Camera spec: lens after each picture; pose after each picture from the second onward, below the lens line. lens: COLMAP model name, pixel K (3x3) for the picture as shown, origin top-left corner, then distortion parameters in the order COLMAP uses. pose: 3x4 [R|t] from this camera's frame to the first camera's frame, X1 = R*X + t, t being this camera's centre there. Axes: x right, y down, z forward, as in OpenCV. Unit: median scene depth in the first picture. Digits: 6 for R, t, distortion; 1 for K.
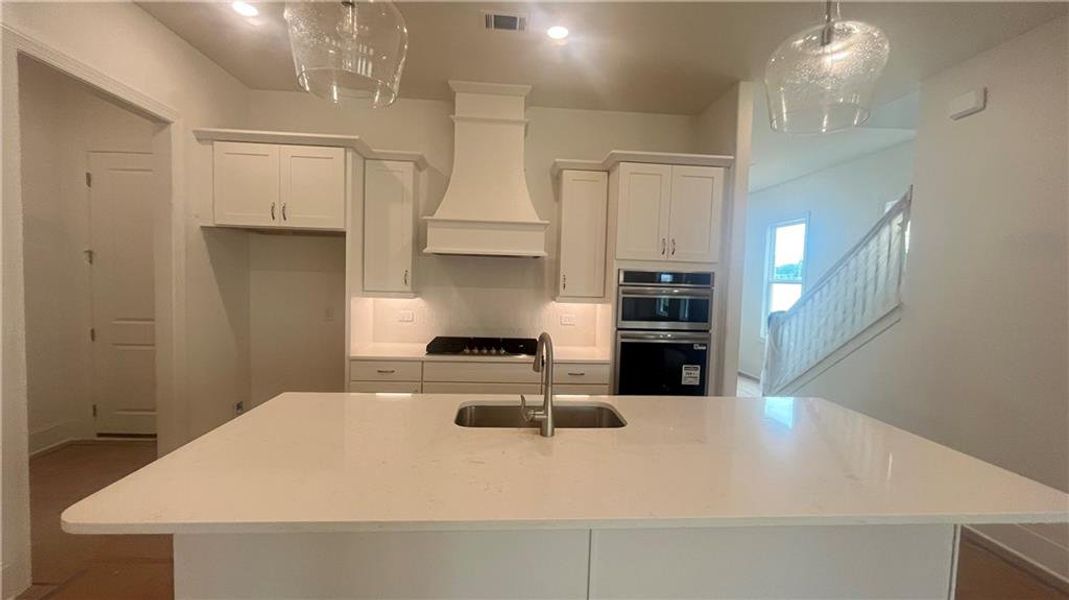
lens RADIAL K [[440.2, 0, 534.5], [0, 440.2, 300.0], [0, 0, 1]] dist [-0.001990, -0.000247]
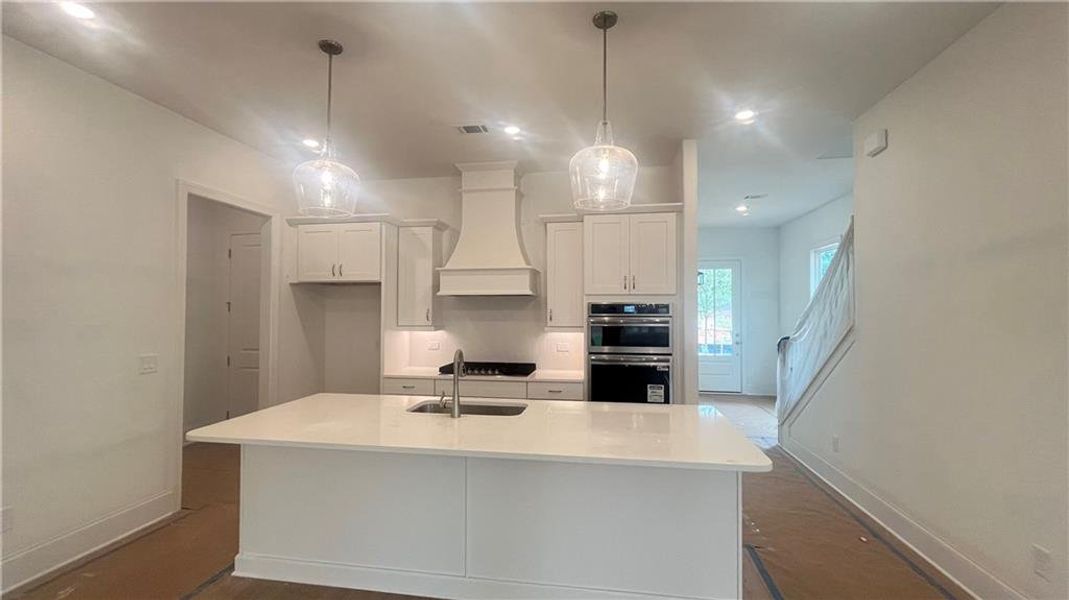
lens RADIAL K [[461.7, 0, 534.5], [0, 461.7, 300.0], [0, 0, 1]] dist [-0.000885, -0.000210]
pose [[0.971415, -0.035474, -0.234722, 0.341456], [0.017108, 0.996662, -0.079825, 0.019757], [0.236770, 0.073528, 0.968779, -0.248637]]
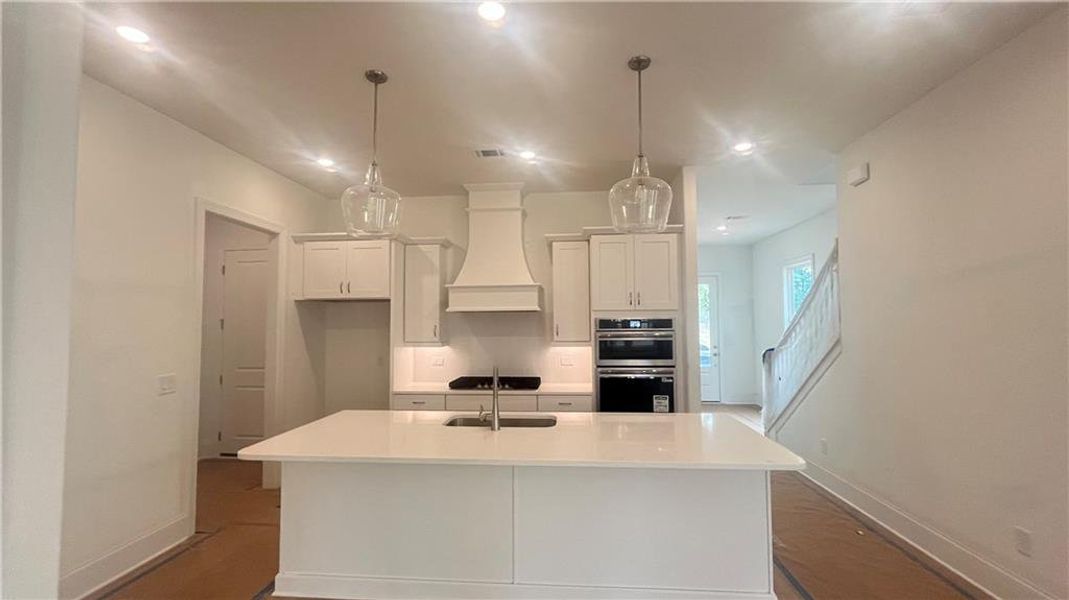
lens RADIAL K [[461.7, 0, 534.5], [0, 461.7, 300.0], [0, 0, 1]] dist [-0.000885, -0.000210]
pose [[0.986883, -0.045797, -0.154805, 0.223930], [0.029225, 0.993756, -0.107681, 0.014731], [0.158770, 0.101744, 0.982059, -0.323350]]
